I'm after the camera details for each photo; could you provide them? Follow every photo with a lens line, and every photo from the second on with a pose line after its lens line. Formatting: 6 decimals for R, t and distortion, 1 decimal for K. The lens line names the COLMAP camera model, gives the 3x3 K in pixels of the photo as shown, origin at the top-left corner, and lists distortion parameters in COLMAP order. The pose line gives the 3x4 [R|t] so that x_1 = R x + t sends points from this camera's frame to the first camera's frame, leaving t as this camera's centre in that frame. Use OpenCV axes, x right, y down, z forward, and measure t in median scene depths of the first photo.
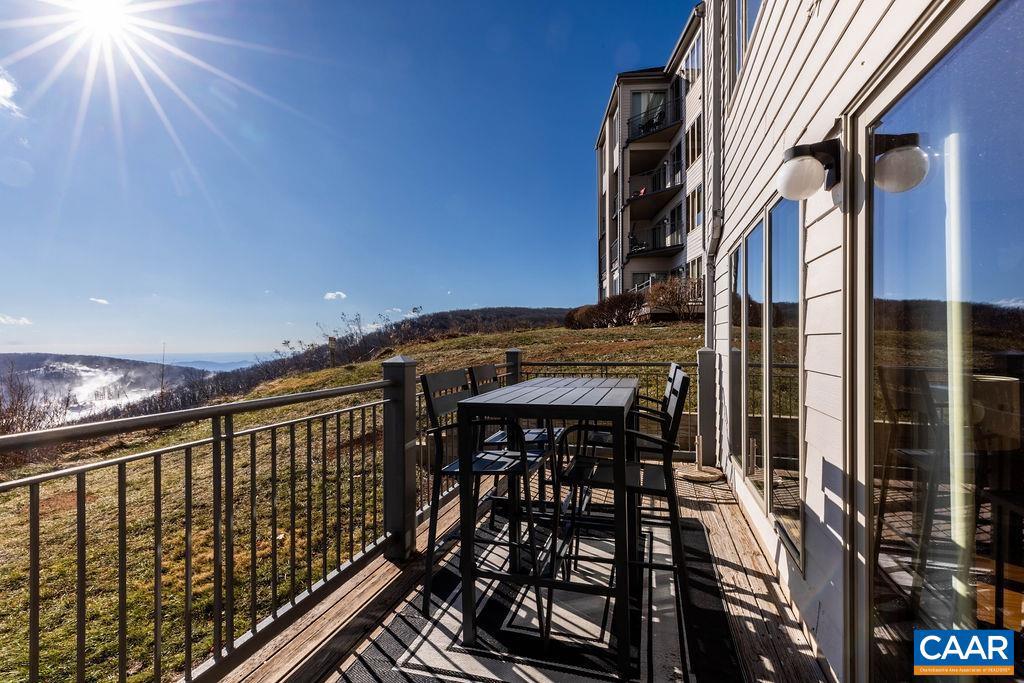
lens RADIAL K [[467.9, 0, 496.9], [0, 467.9, 341.0], [0, 0, 1]] dist [0.002749, 0.000206]
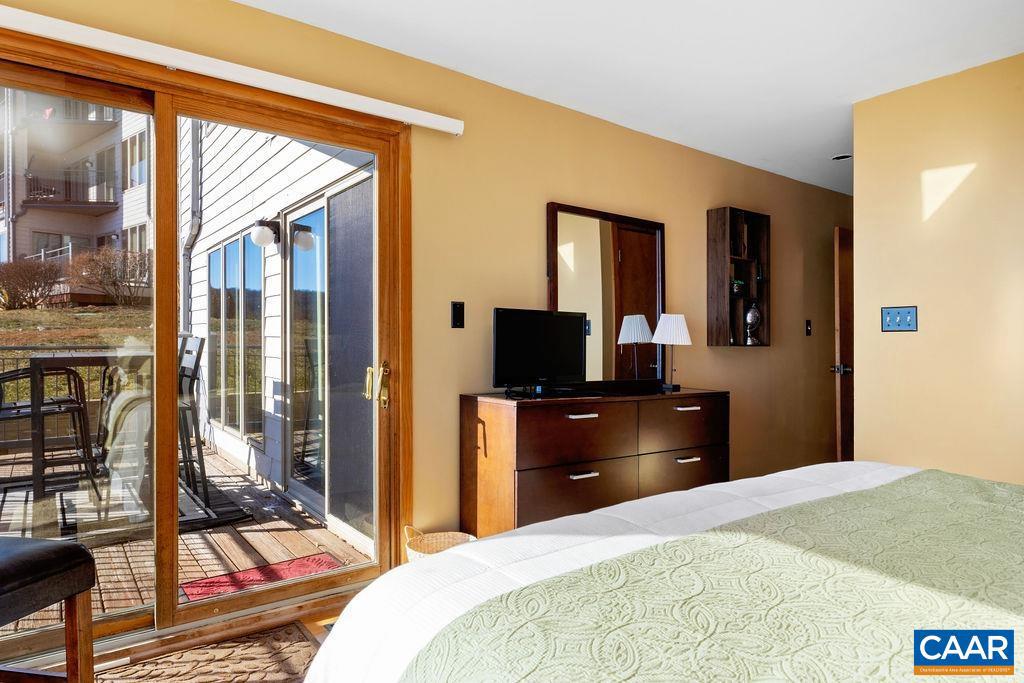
lens RADIAL K [[623.9, 0, 513.5], [0, 623.9, 353.7], [0, 0, 1]] dist [0.002376, 0.000770]
pose [[0.572236, -0.014454, 0.819962, -0.542048], [-0.007748, 0.999705, 0.023029, 0.046613], [-0.820052, -0.019531, 0.571955, -0.821343]]
